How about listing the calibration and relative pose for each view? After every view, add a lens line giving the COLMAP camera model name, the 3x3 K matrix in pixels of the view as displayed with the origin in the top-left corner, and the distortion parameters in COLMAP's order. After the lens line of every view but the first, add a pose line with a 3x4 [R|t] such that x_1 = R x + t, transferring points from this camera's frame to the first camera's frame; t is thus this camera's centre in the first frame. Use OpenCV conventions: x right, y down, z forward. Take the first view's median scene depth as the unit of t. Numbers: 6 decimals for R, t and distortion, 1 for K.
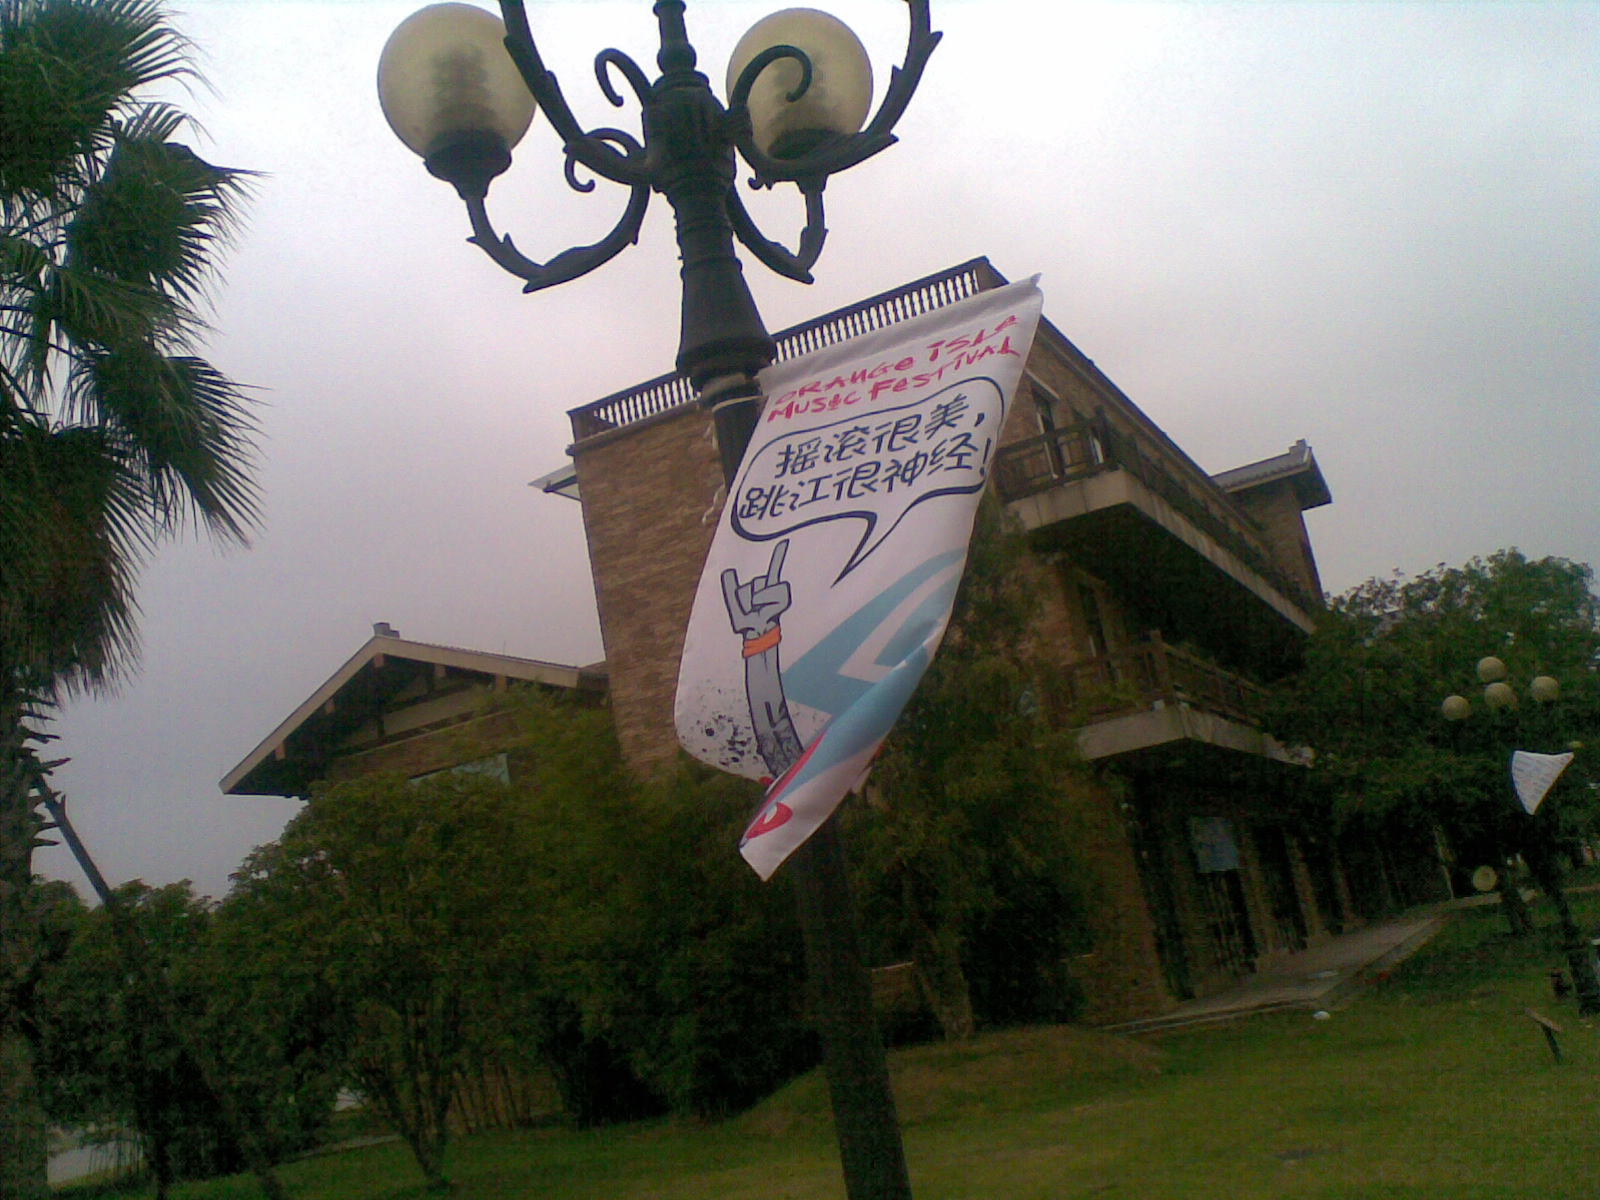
lens RADIAL K [[1571.6, 0, 801.1], [0, 1571.6, 561.0], [0, 0, 1]] dist [-0.003588, 0.088436]
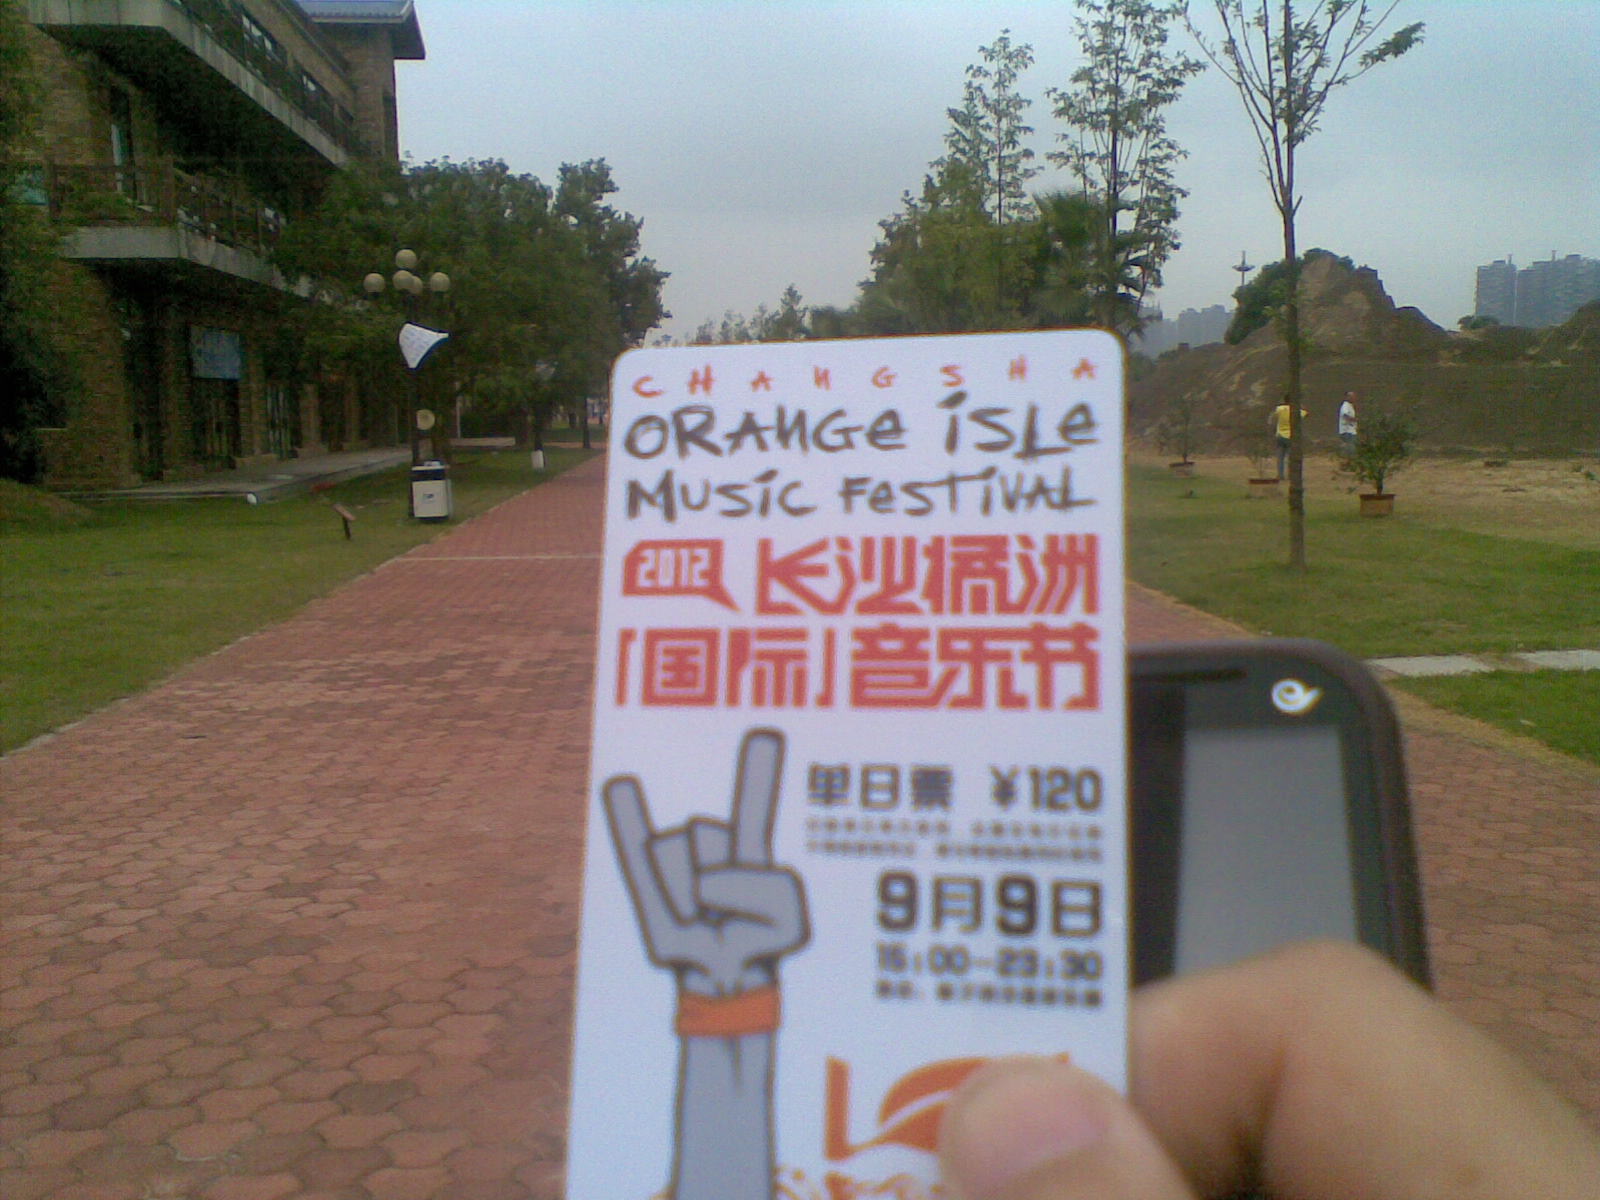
lens RADIAL K [[1571.6, 0, 801.1], [0, 1571.6, 561.0], [0, 0, 1]] dist [-0.003588, 0.088436]
pose [[0.834496, 0.107633, 0.540399, 0.026787], [-0.264856, 0.938362, 0.222098, -0.047706], [-0.483185, -0.328468, 0.811567, -0.186605]]
